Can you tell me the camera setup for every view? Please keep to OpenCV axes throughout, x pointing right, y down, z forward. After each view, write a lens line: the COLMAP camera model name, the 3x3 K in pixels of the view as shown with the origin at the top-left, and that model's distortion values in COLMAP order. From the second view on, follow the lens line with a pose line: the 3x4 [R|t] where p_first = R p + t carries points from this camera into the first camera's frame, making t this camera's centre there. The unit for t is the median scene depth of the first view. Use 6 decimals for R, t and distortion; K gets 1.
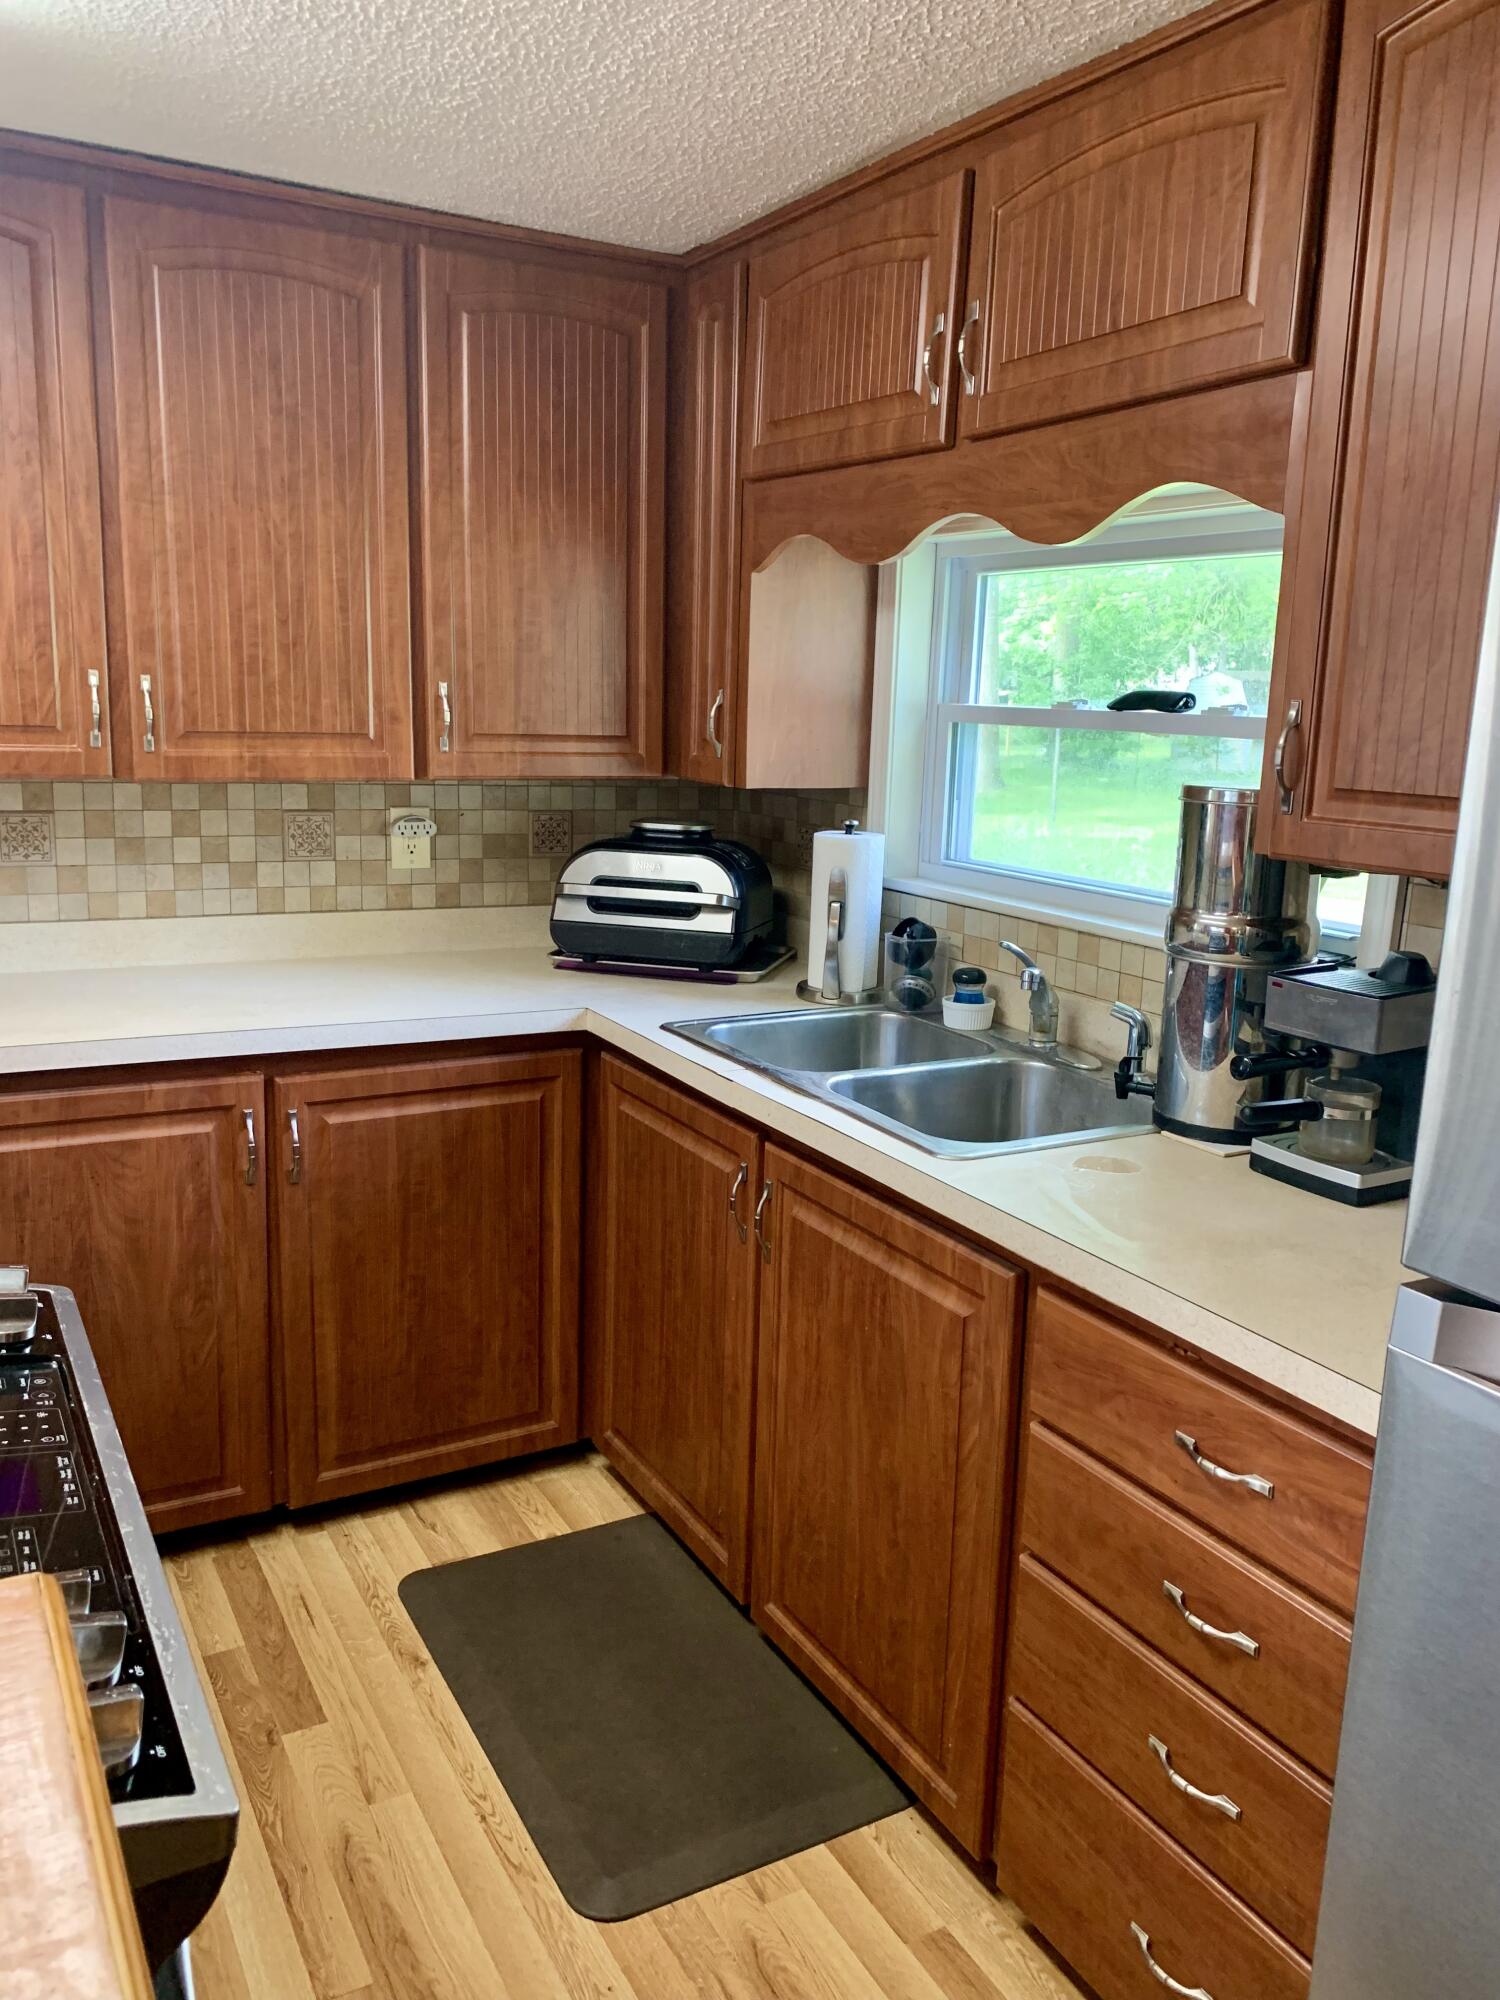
lens RADIAL K [[1531.3, 0, 750.0], [0, 1531.3, 1000.0], [0, 0, 1]] dist [0.059672, -0.111542]
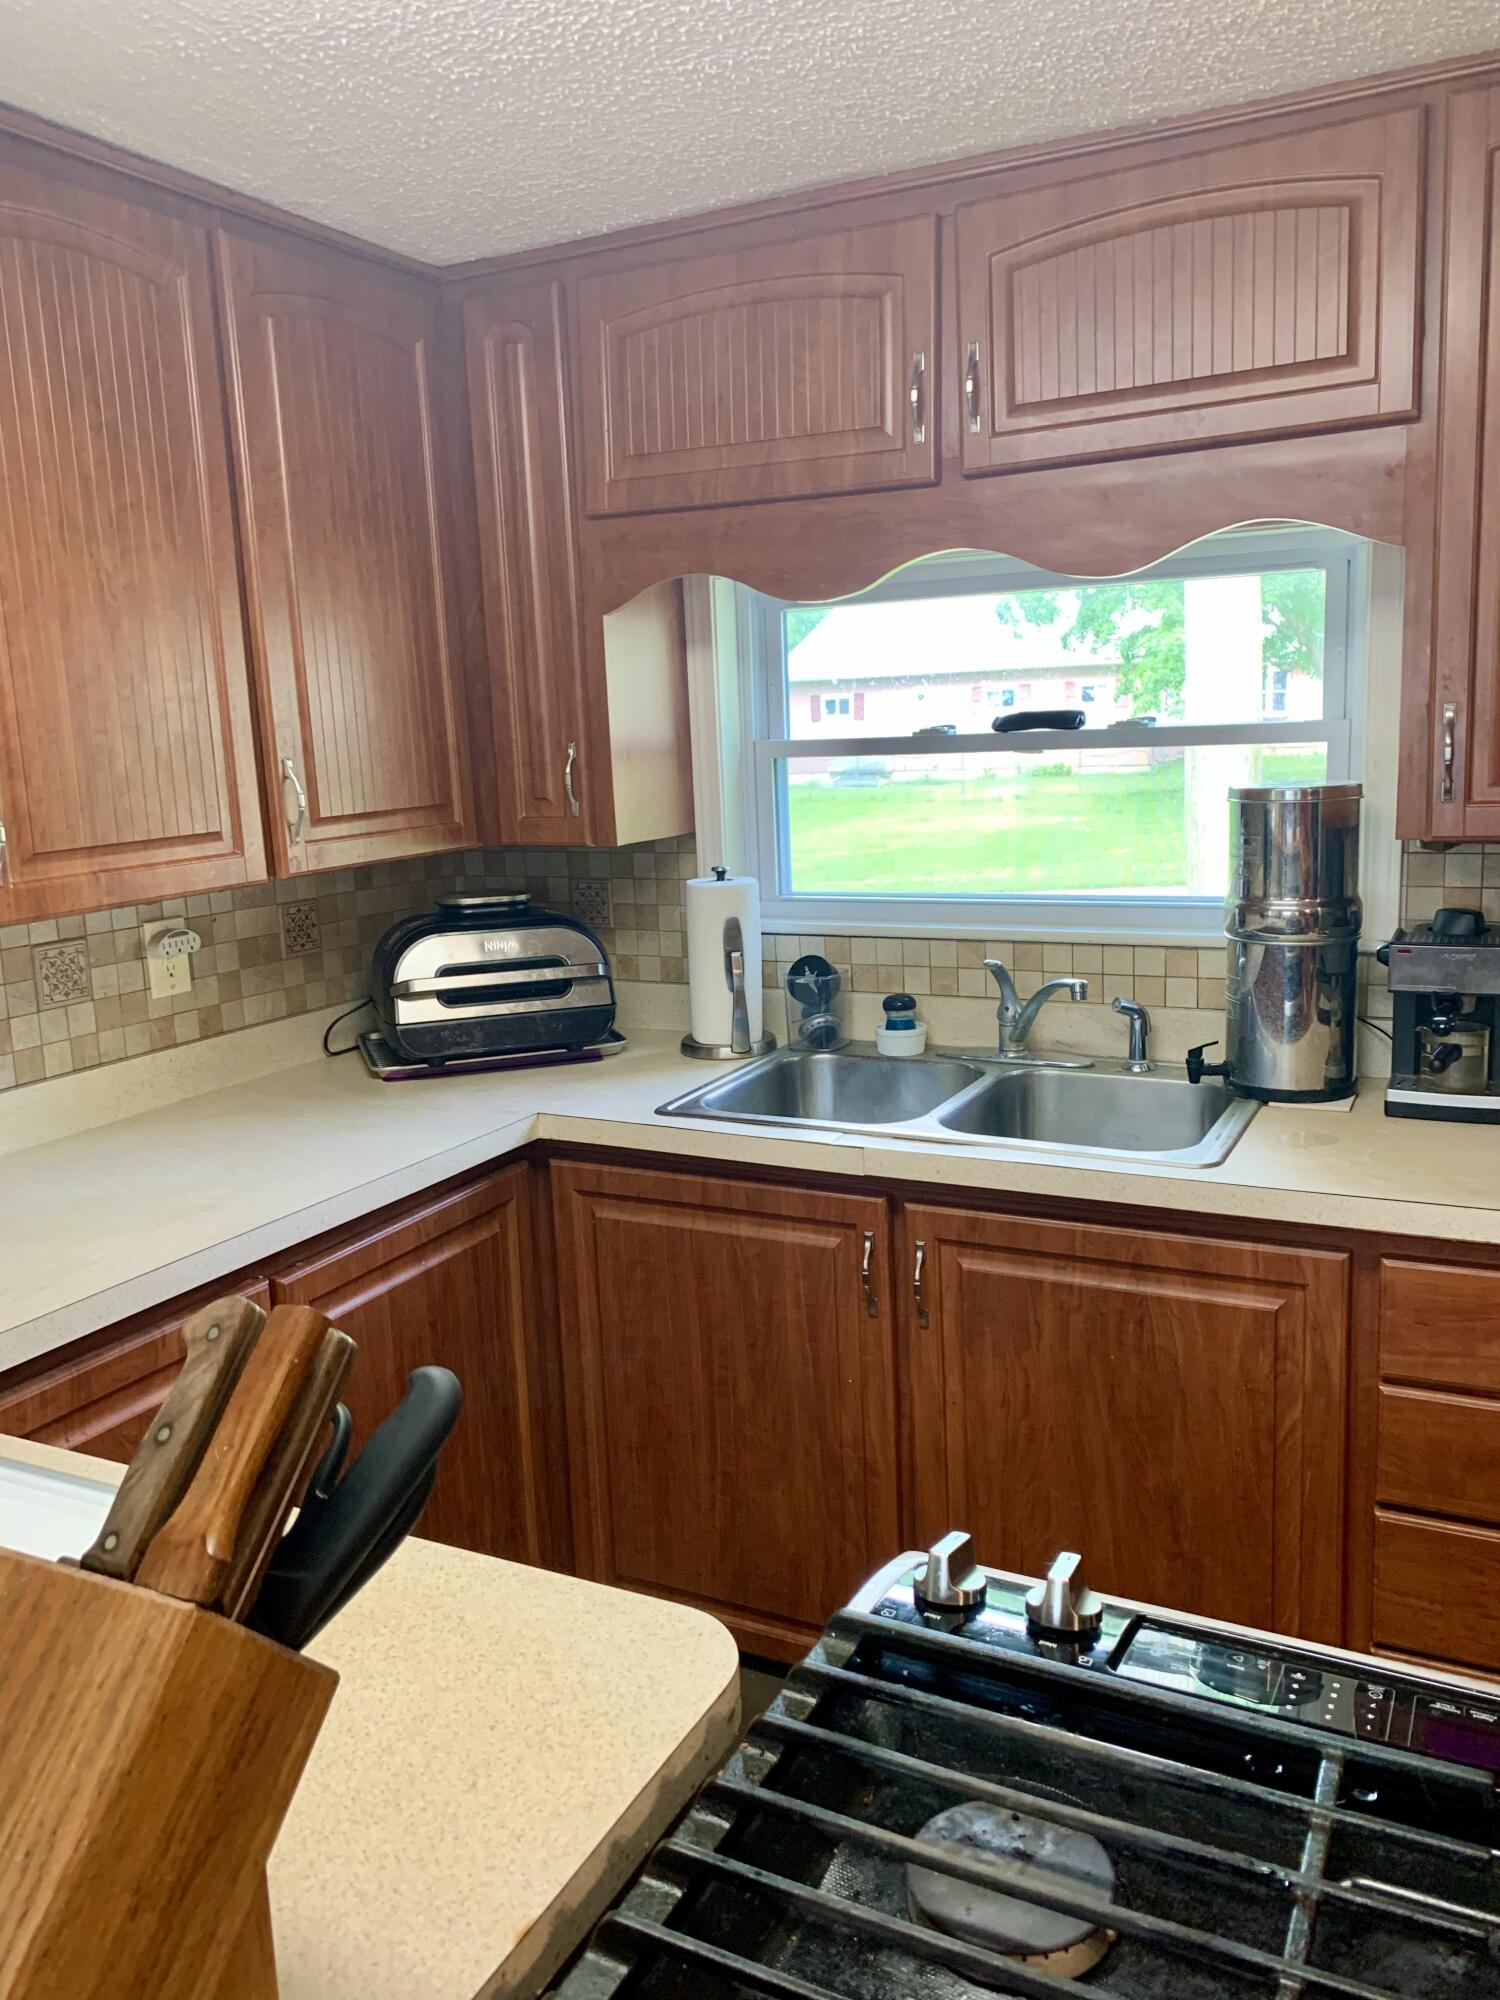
lens RADIAL K [[1524.7, 0, 746.2], [0, 1524.7, 972.6], [0, 0, 1]] dist [0.055369, -0.111586]
pose [[0.834107, -0.157620, 0.528604, -0.465051], [0.176023, 0.984260, 0.015735, -0.068031], [-0.522764, 0.079922, 0.848723, 0.199027]]
